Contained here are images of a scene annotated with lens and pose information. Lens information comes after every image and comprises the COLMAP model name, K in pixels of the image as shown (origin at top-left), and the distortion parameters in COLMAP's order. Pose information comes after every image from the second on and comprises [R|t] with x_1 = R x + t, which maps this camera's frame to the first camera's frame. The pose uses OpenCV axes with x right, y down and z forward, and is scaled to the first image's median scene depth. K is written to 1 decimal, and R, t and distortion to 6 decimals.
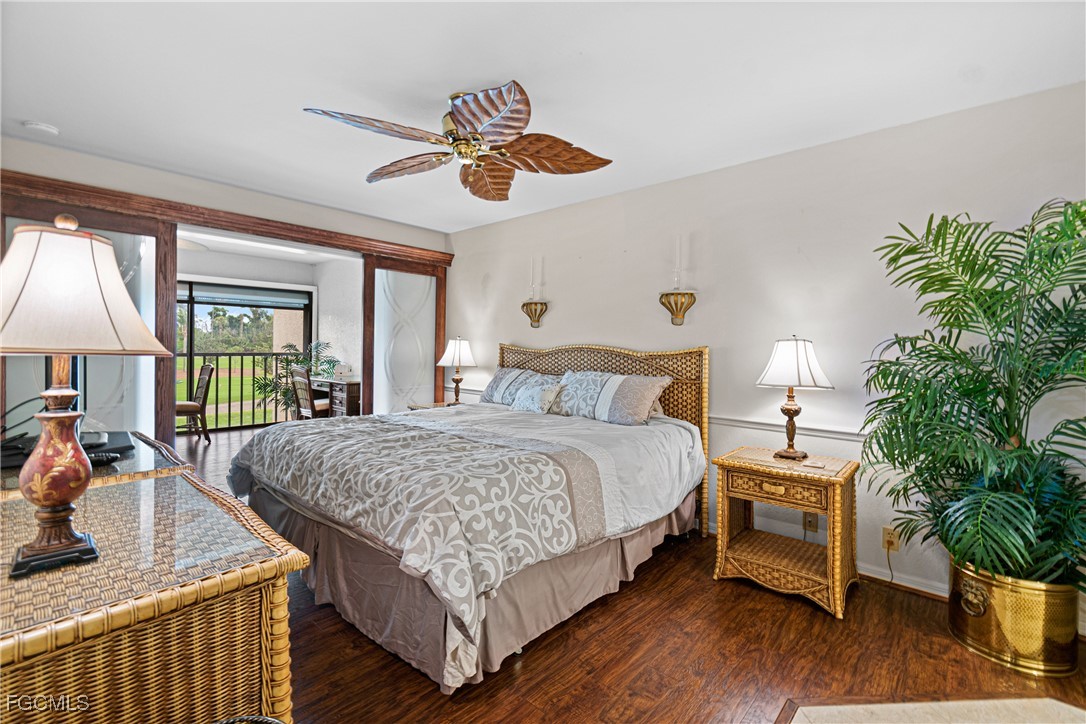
lens RADIAL K [[479.3, 0, 549.8], [0, 479.3, 349.9], [0, 0, 1]] dist [0.005739, -0.000611]
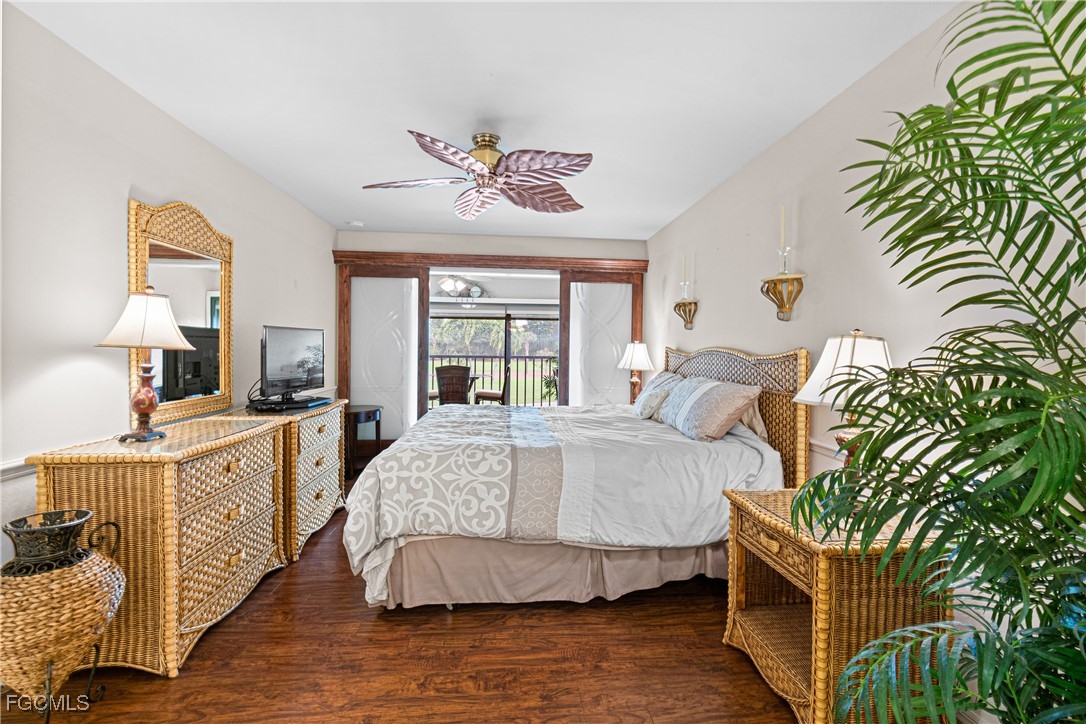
lens RADIAL K [[479.3, 0, 549.8], [0, 479.3, 349.9], [0, 0, 1]] dist [0.005739, -0.000611]
pose [[0.733178, -0.002430, -0.680033, 0.663805], [-0.007008, 0.999914, -0.011130, 0.009223], [0.680001, 0.012926, 0.733097, 0.221654]]
